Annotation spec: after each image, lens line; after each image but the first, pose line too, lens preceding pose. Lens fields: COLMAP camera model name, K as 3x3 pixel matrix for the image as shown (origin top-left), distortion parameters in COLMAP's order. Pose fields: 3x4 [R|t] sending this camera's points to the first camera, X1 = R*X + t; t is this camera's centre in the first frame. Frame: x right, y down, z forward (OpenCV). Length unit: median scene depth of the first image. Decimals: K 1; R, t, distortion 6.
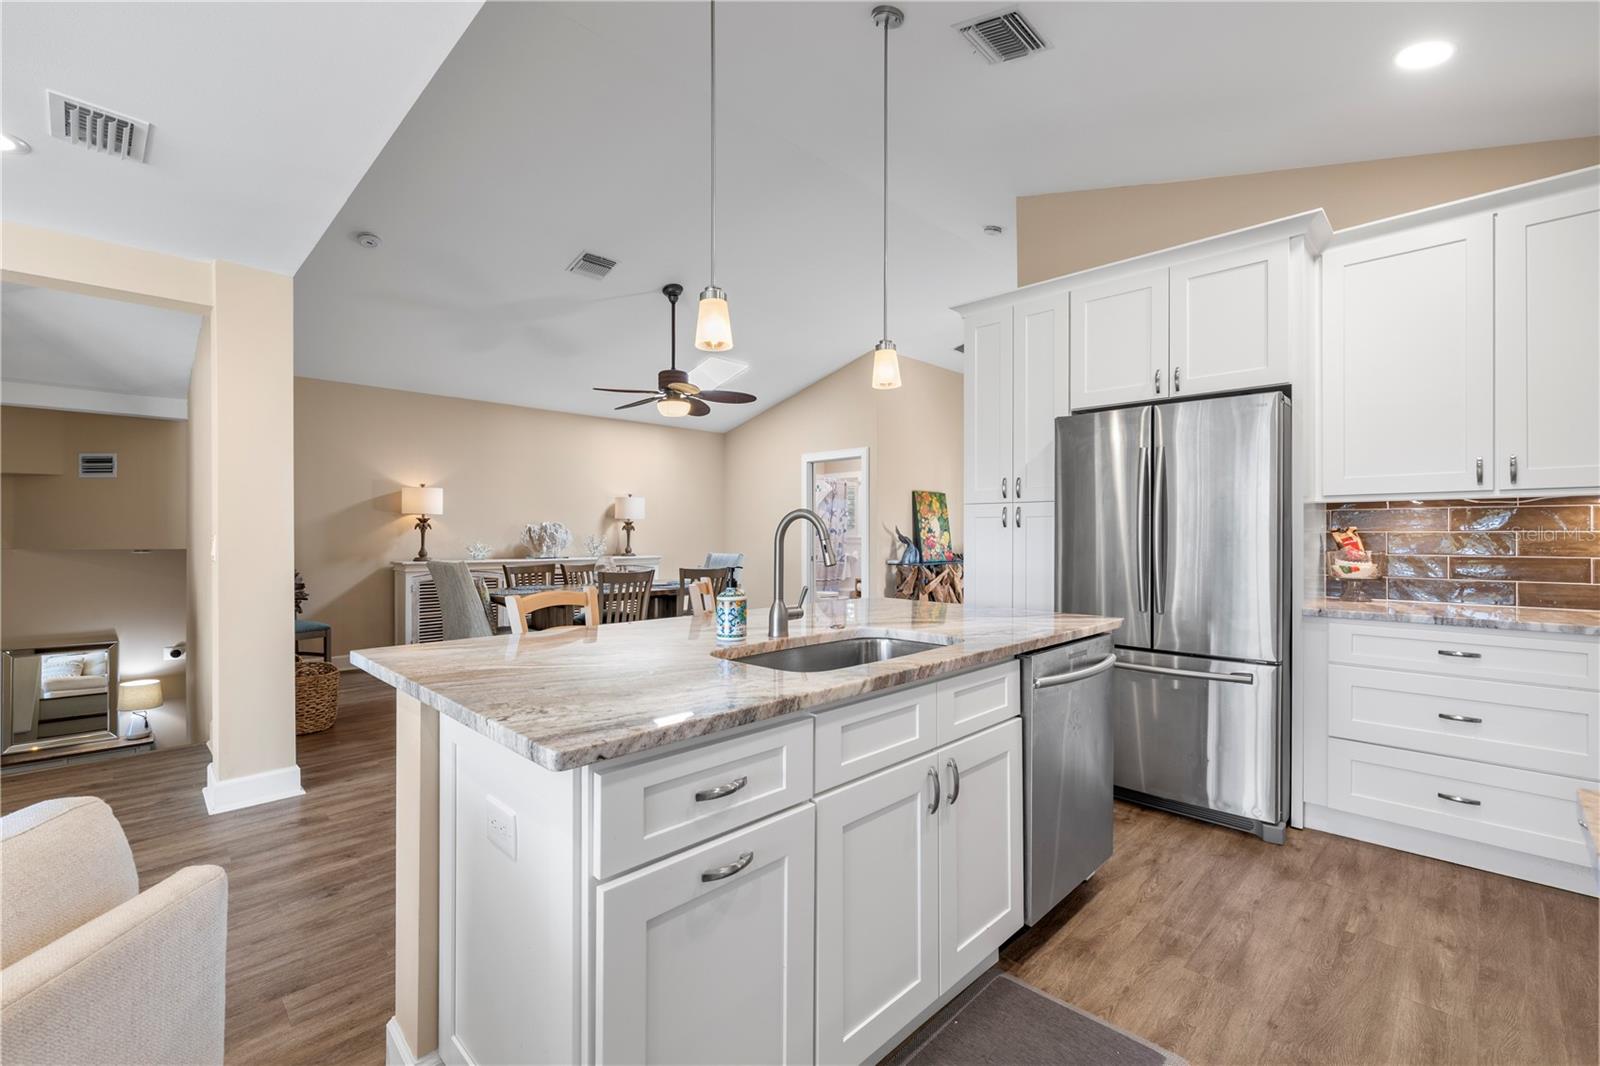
lens RADIAL K [[686.0, 0, 808.9], [0, 686.0, 533.3], [0, 0, 1]] dist [-0.000617, -0.000190]
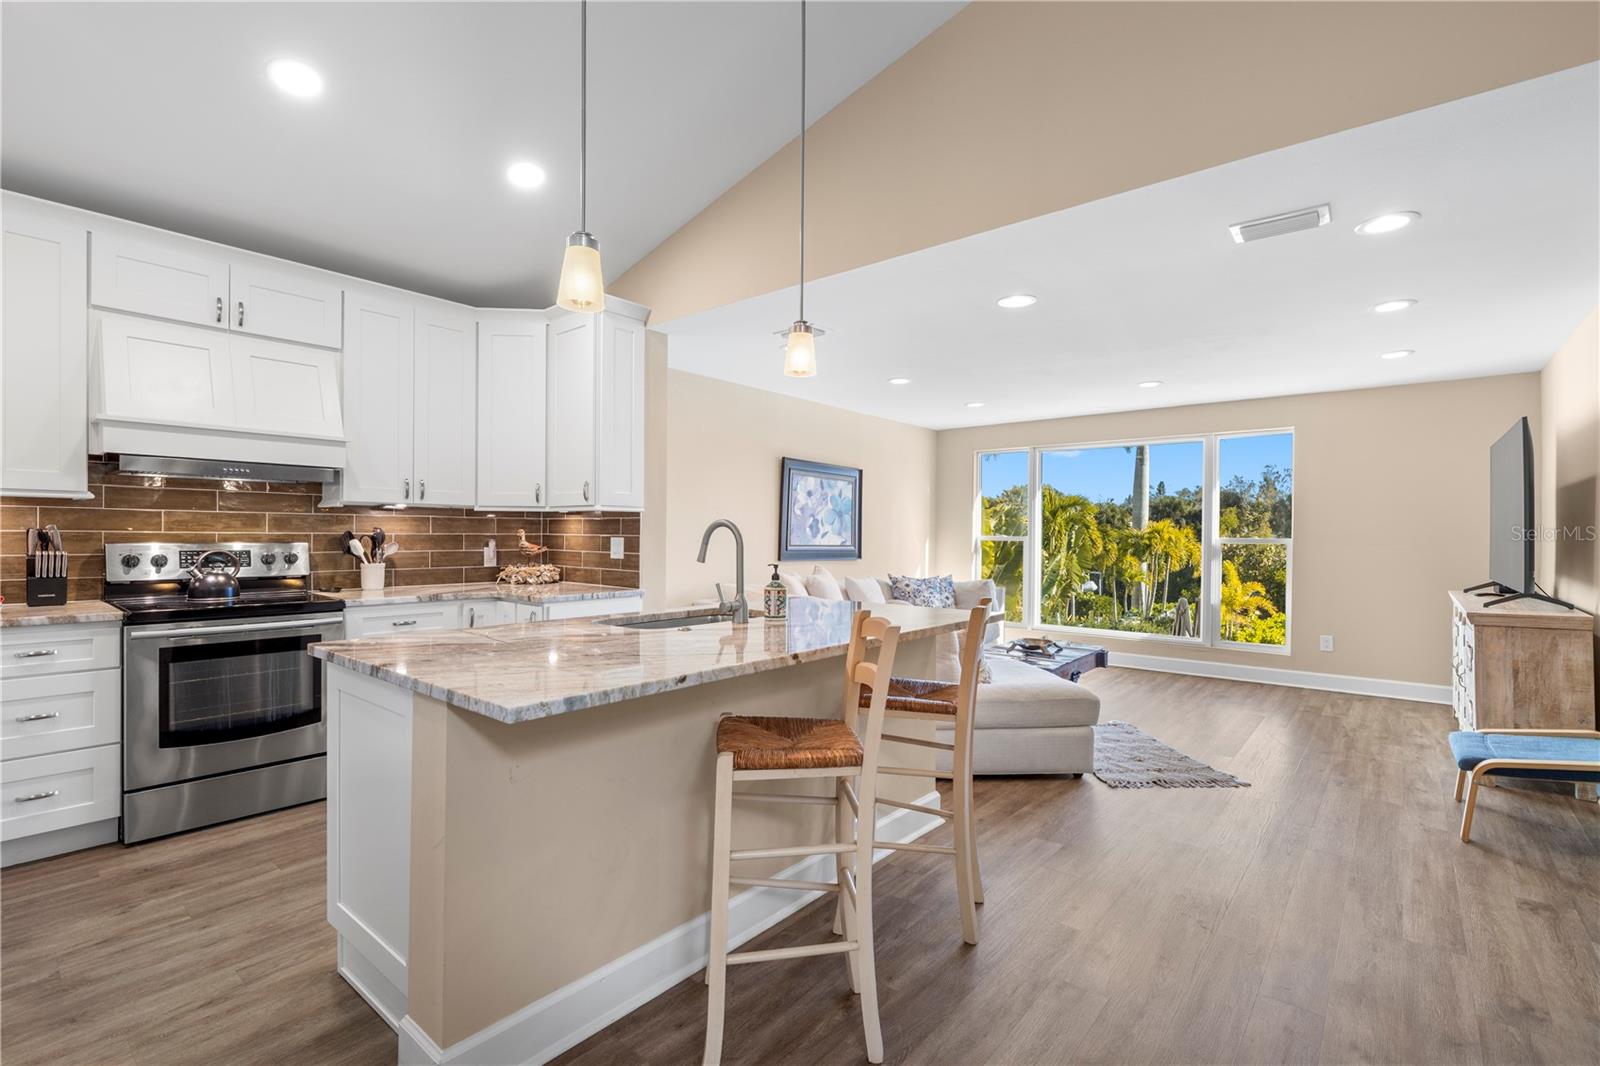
lens RADIAL K [[713.2, 0, 798.7], [0, 713.2, 533.9], [0, 0, 1]] dist [-0.002219, -0.000078]
pose [[-0.997485, -0.013013, -0.069676, -0.014860], [-0.012671, 0.999905, -0.005349, -0.000967], [0.069739, -0.004452, -0.997555, 0.703910]]
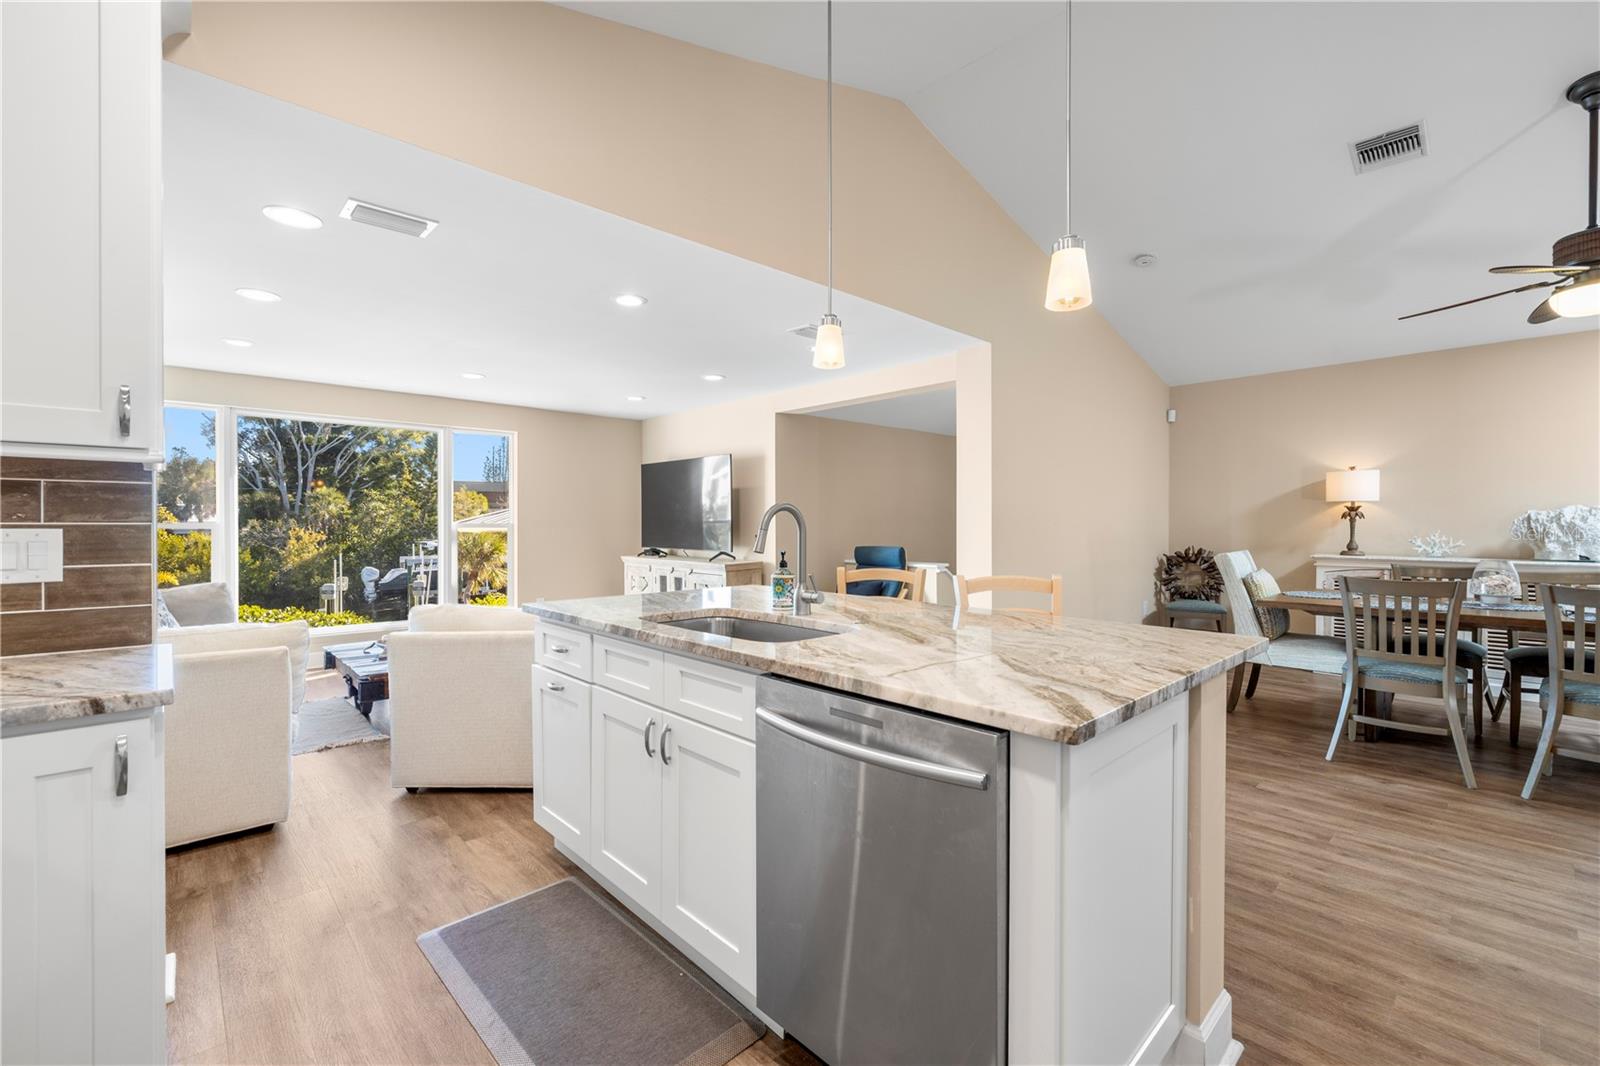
lens RADIAL K [[686.0, 0, 782.5], [0, 686.0, 525.3], [0, 0, 1]] dist [-0.000617, -0.000190]
pose [[-0.046939, 0.002728, -0.998894, 0.341572], [0.001011, 0.999996, 0.002683, -0.000656], [0.998897, -0.000884, -0.046942, 0.319887]]
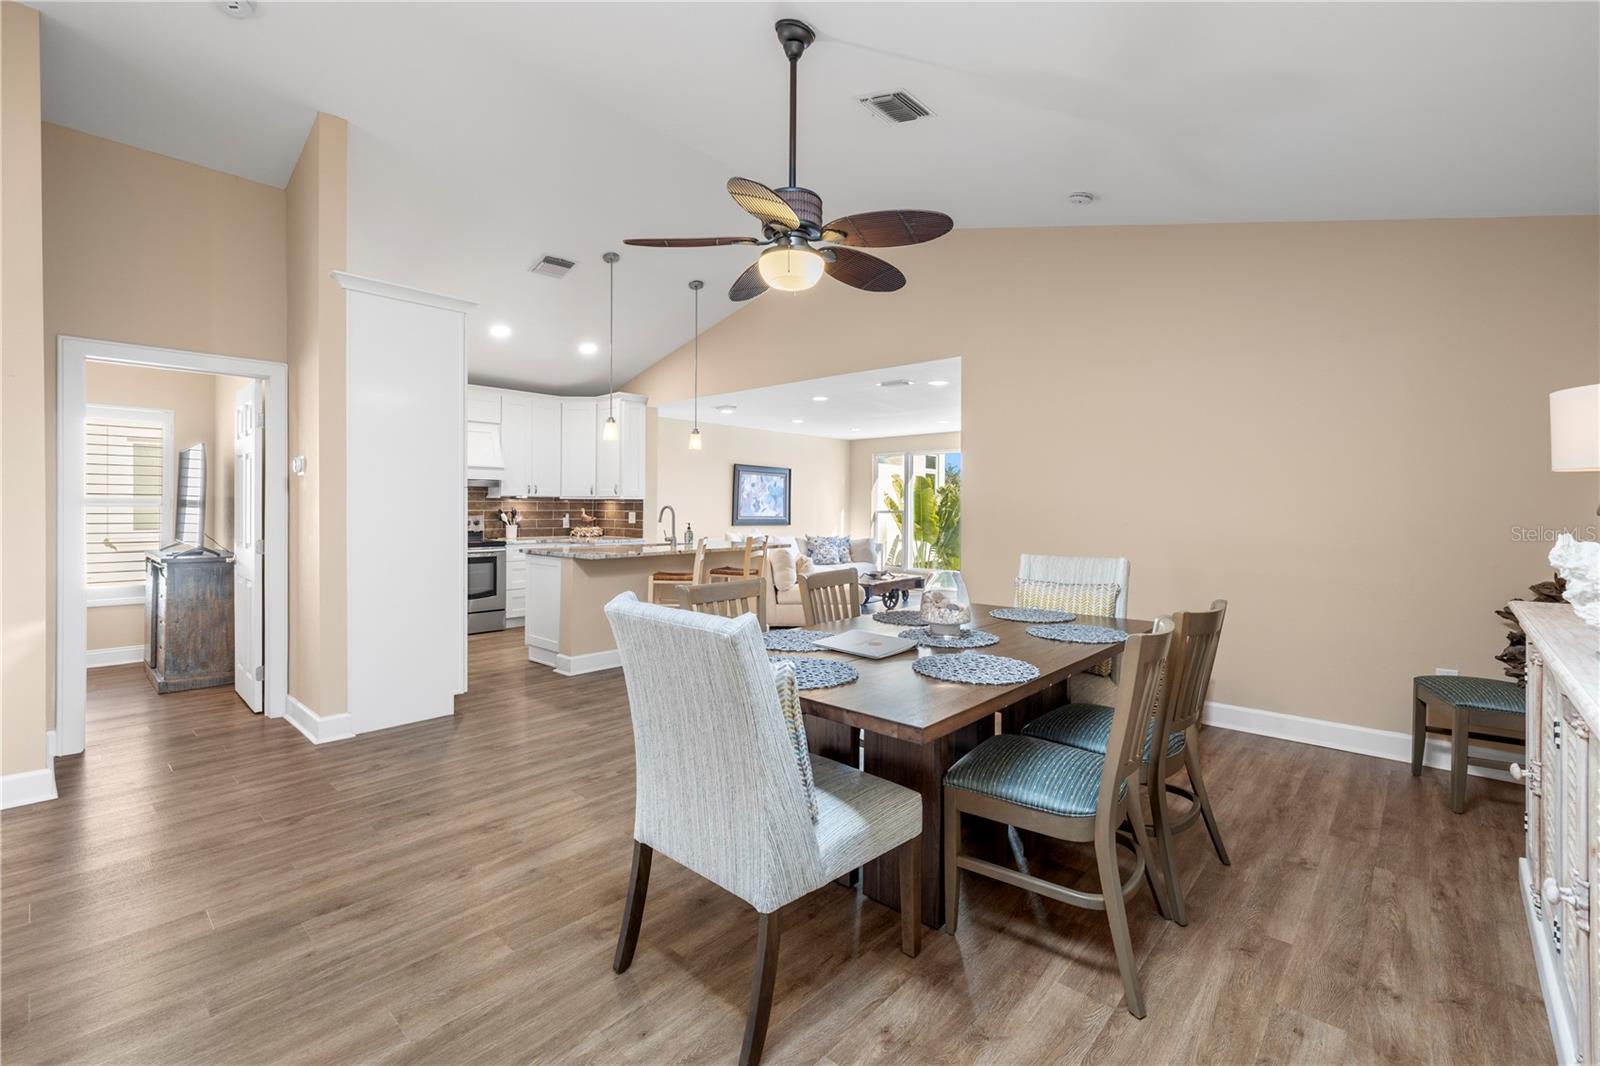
lens RADIAL K [[686.0, 0, 812.2], [0, 686.0, 504.5], [0, 0, 1]] dist [-0.000617, -0.000190]
pose [[-0.998939, -0.010715, -0.044793, -0.162734], [-0.010341, 0.999910, -0.008577, -0.005841], [0.044881, -0.008104, -0.998959, 1.285788]]
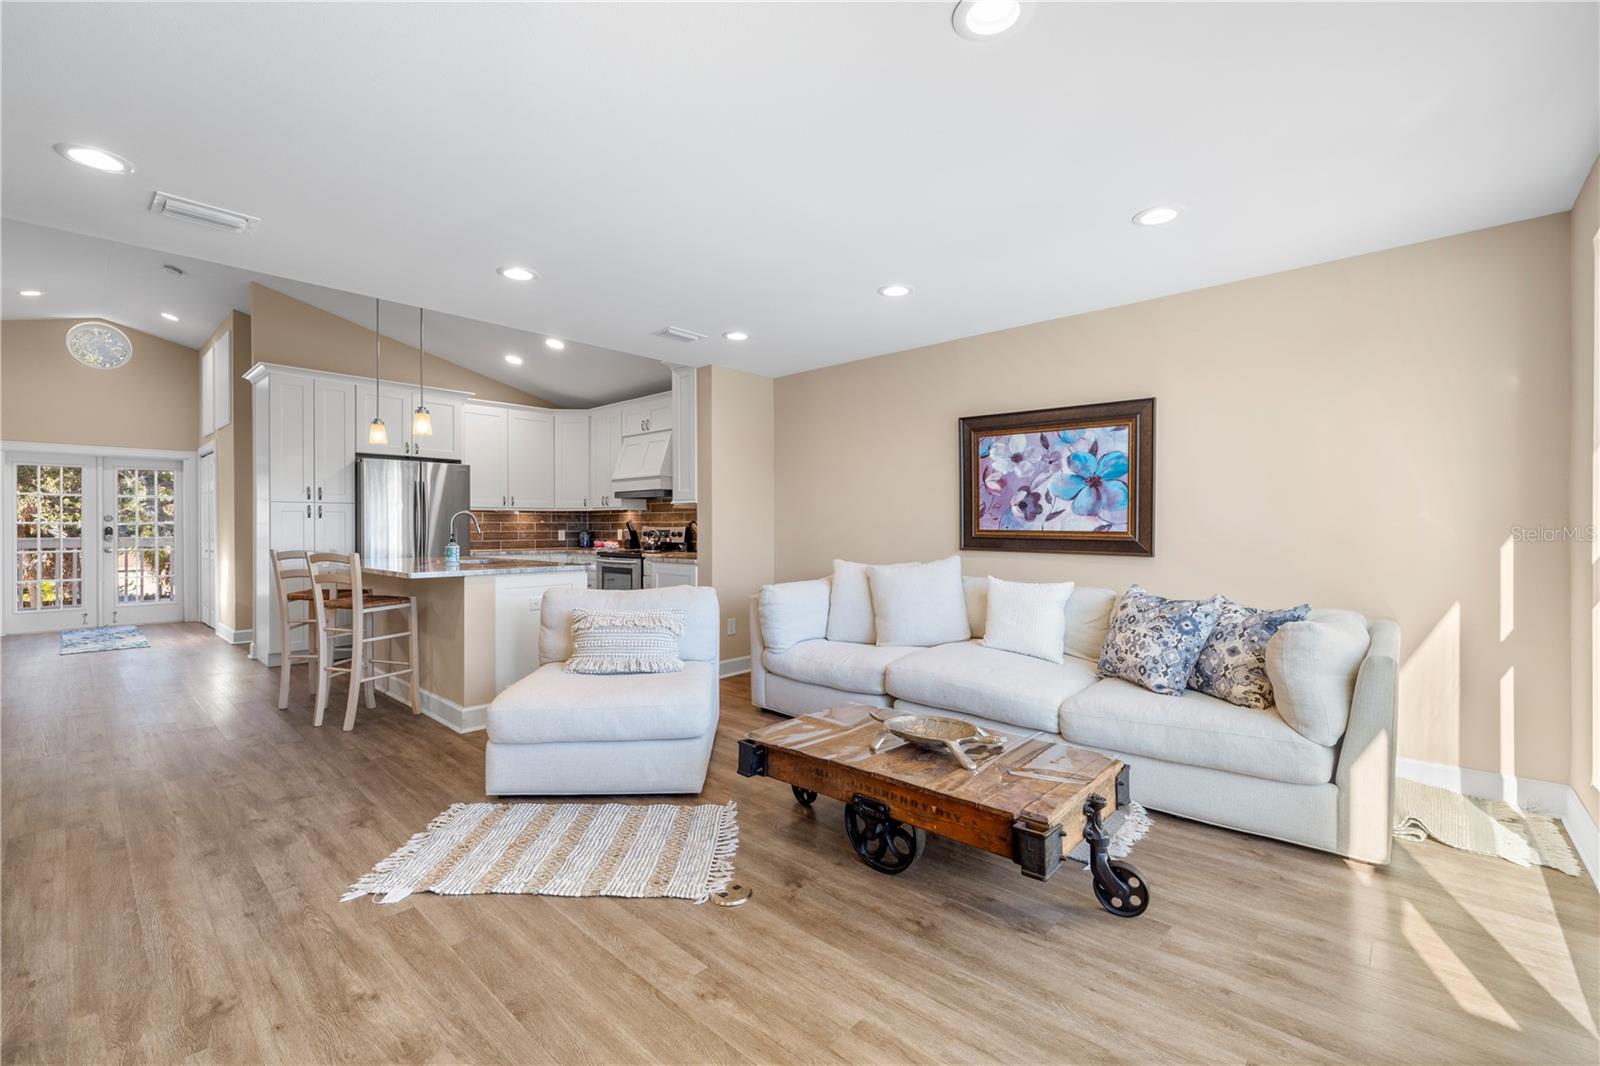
lens RADIAL K [[686.0, 0, 799.0], [0, 686.0, 526.9], [0, 0, 1]] dist [-0.000617, -0.000190]
pose [[-0.025929, -0.010784, 0.999606, -0.765096], [0.003865, 0.999933, 0.010888, -0.002851], [-0.999656, 0.004146, -0.025886, -0.047308]]
